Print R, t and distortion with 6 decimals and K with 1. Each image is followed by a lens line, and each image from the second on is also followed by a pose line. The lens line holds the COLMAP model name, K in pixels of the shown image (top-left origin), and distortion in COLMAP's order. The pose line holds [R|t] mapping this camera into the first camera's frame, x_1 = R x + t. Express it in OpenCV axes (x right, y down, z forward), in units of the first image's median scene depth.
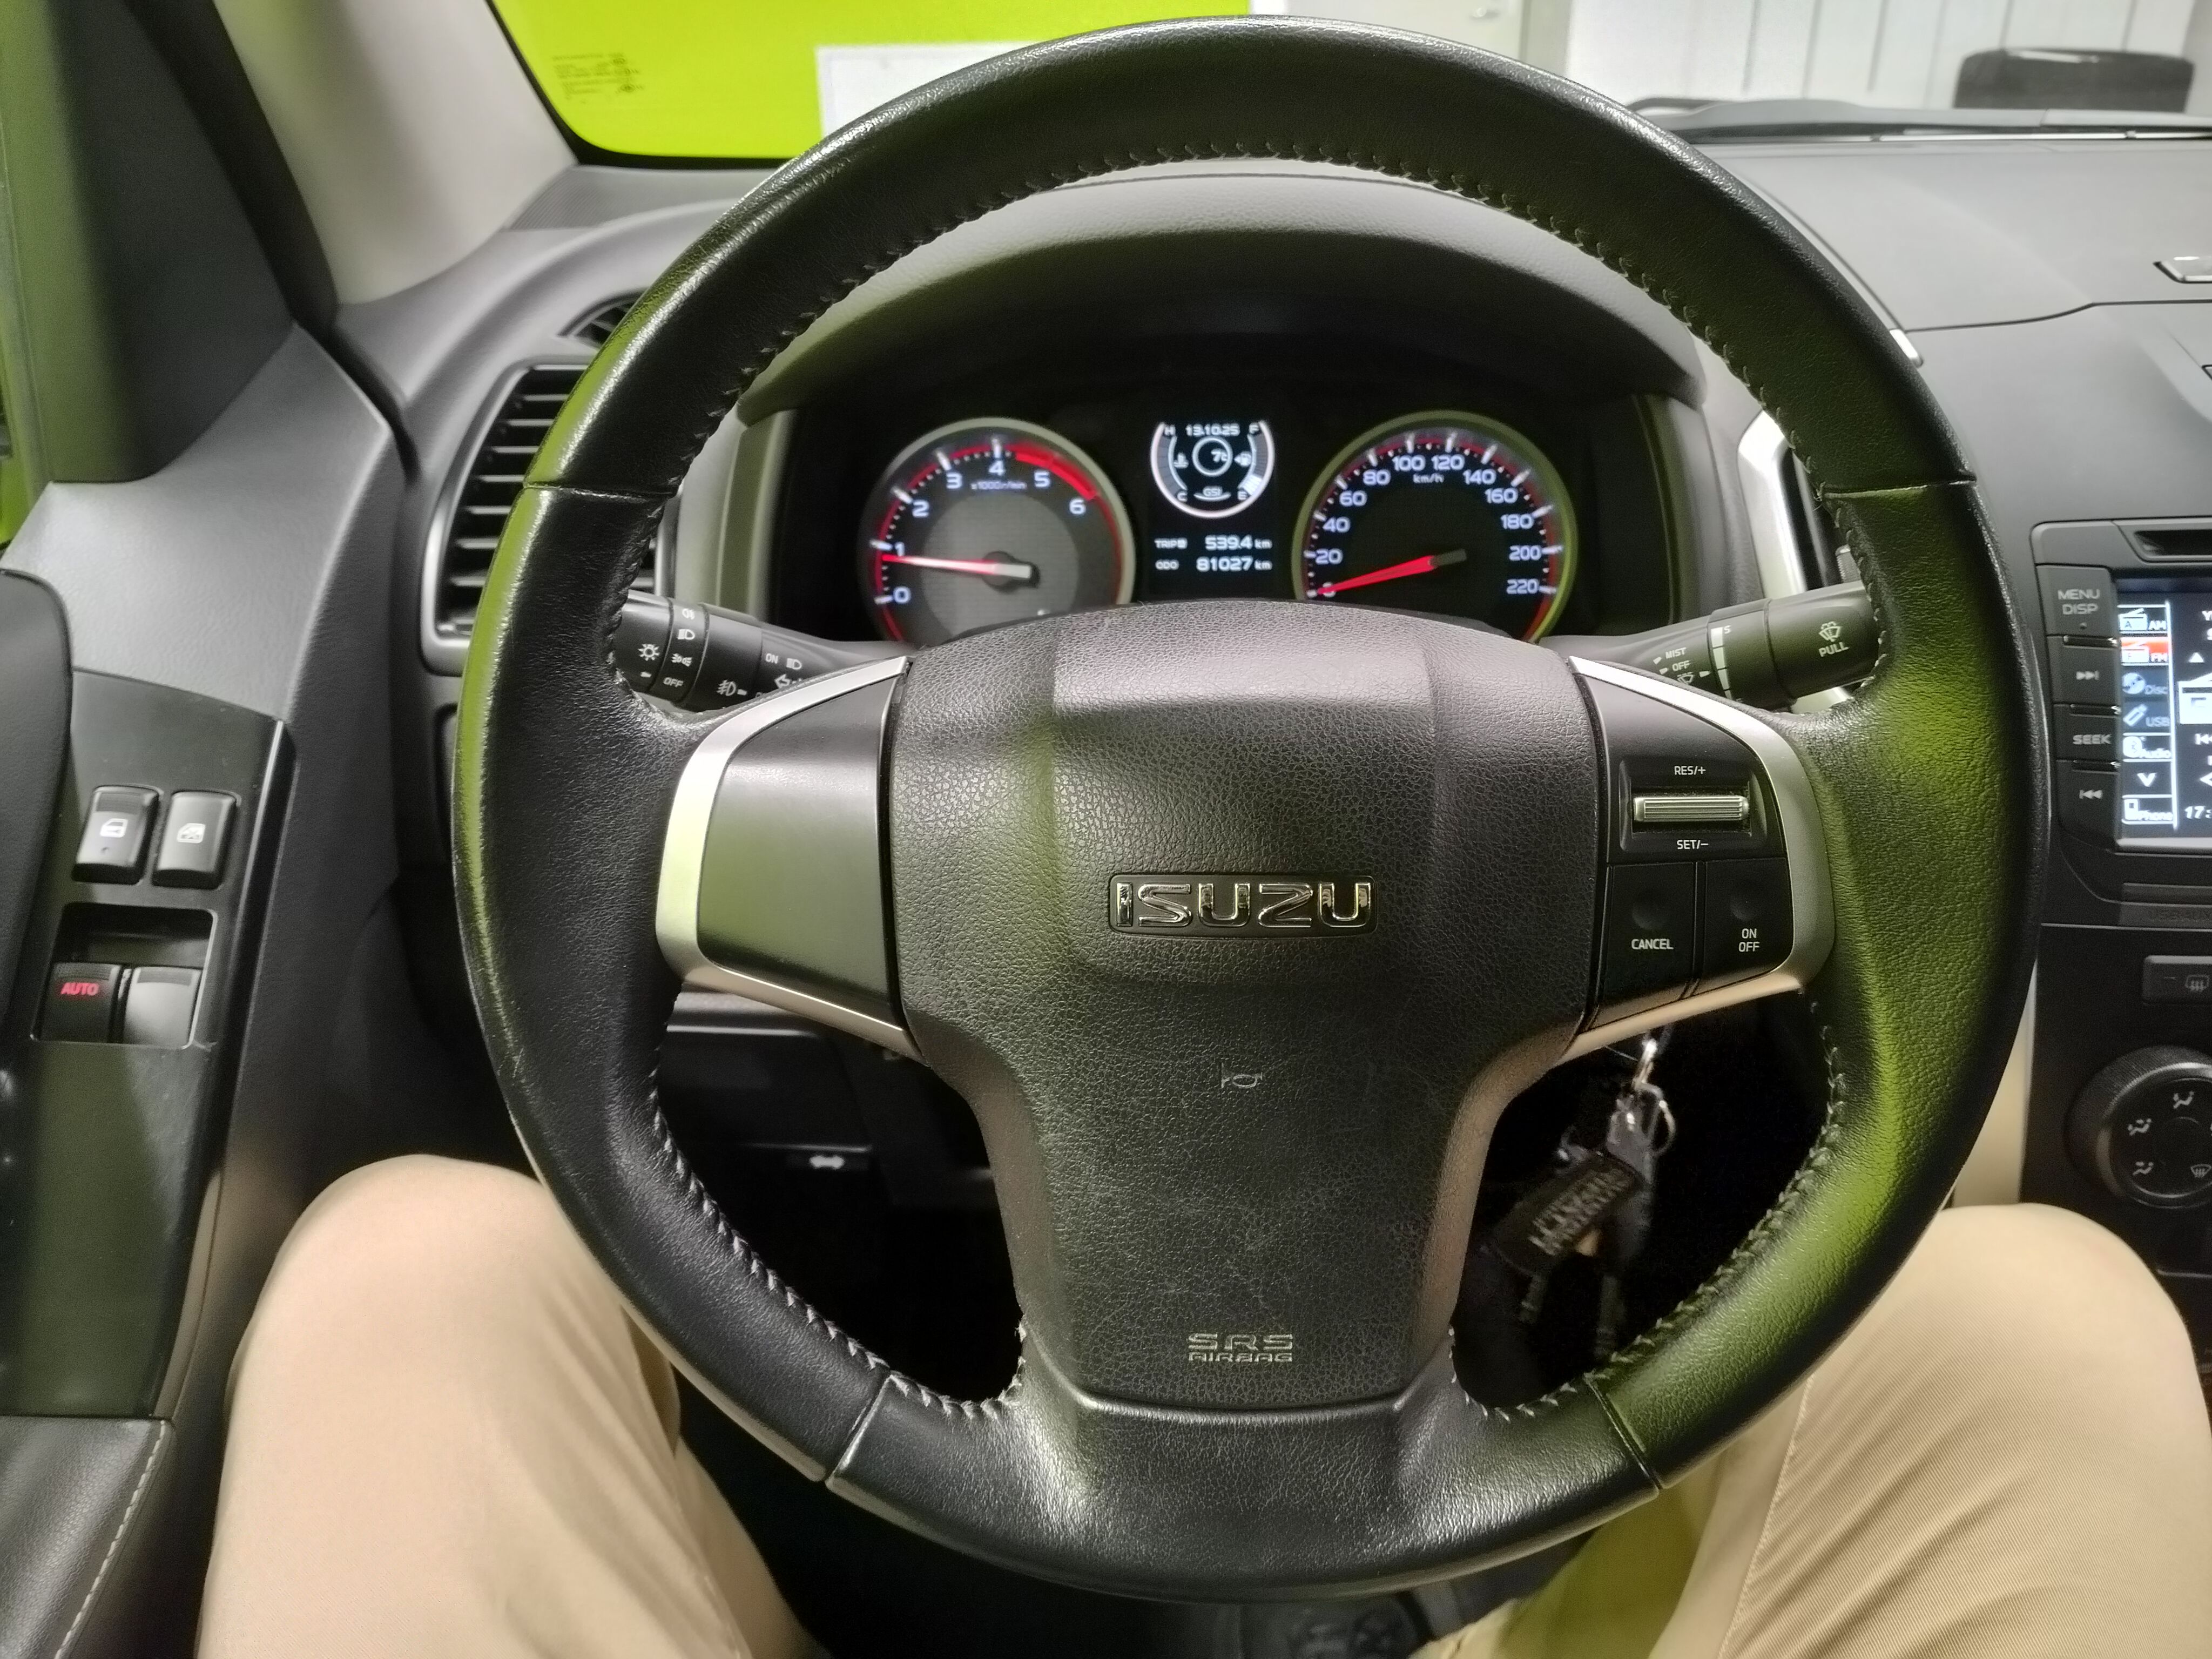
lens RADIAL K [[1733.5, 0, 1106.0], [0, 1733.5, 829.5], [0, 0, 1]] dist [0.037917, -0.012773]
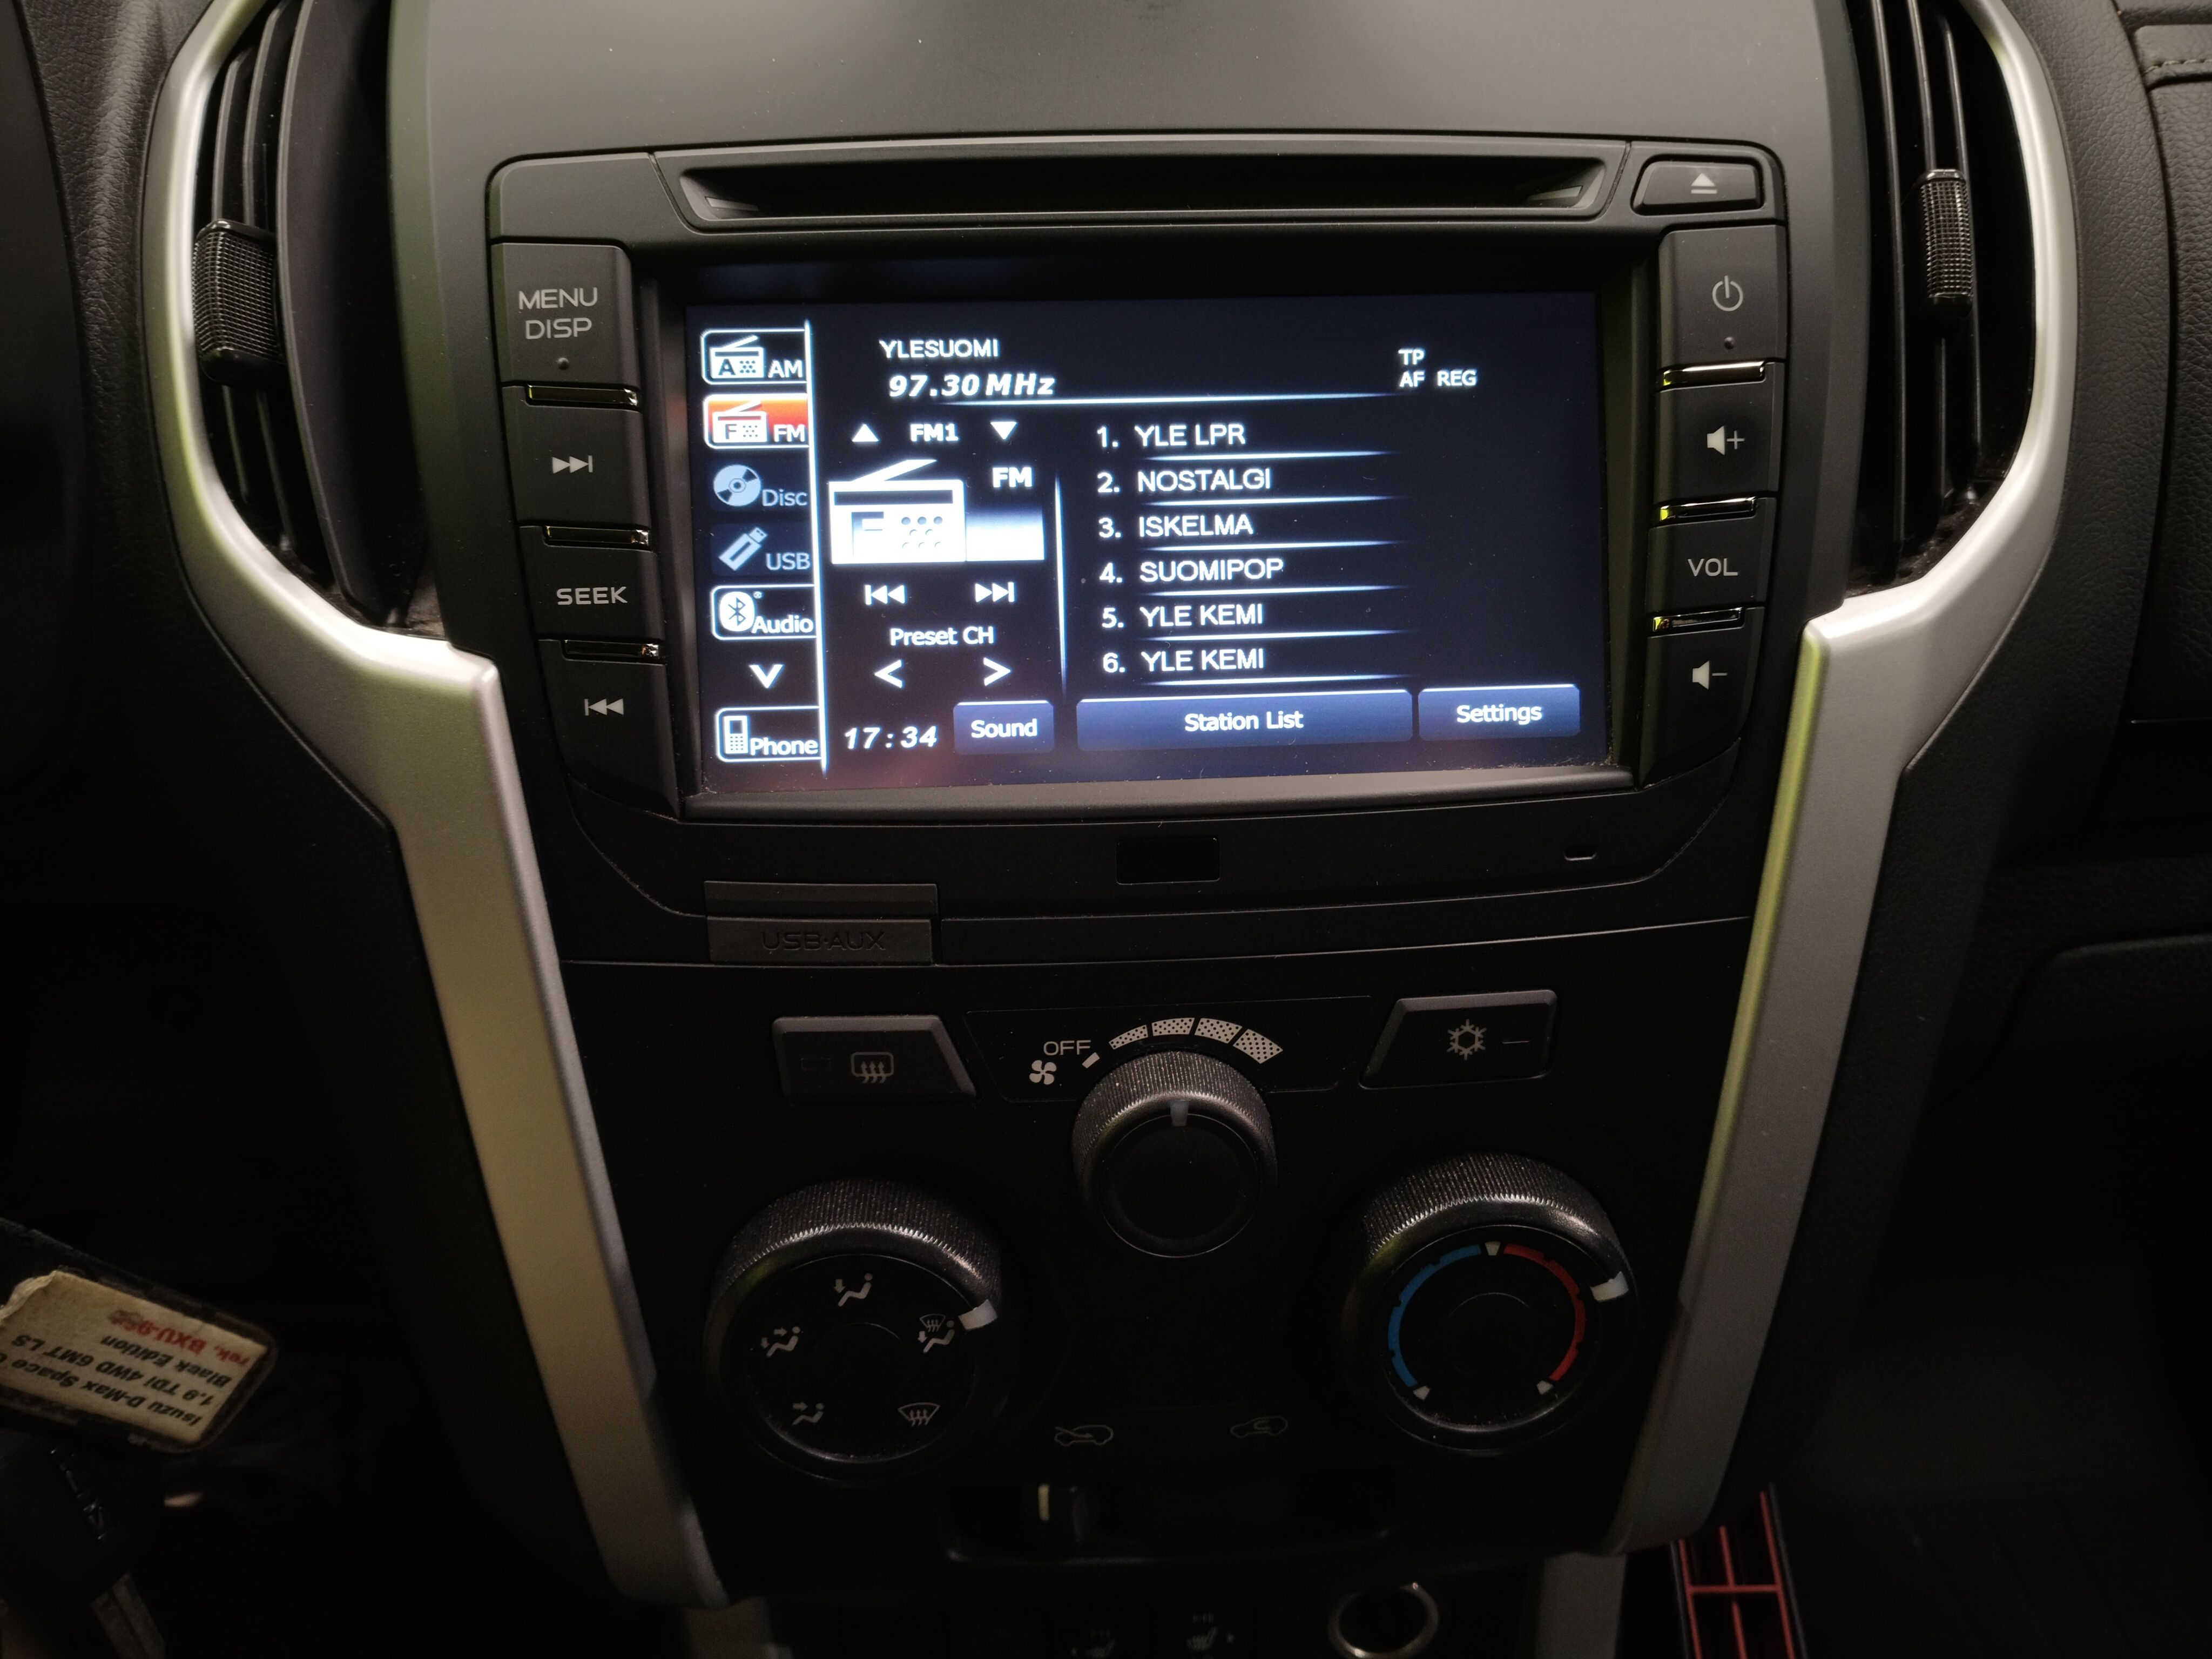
lens RADIAL K [[1733.5, 0, 1106.0], [0, 1733.5, 829.5], [0, 0, 1]] dist [0.037917, -0.012773]
pose [[0.999778, -0.016716, 0.012834, 0.684209], [0.015962, 0.998259, 0.056782, -0.010872], [-0.013761, -0.056564, 0.998304, 0.490927]]
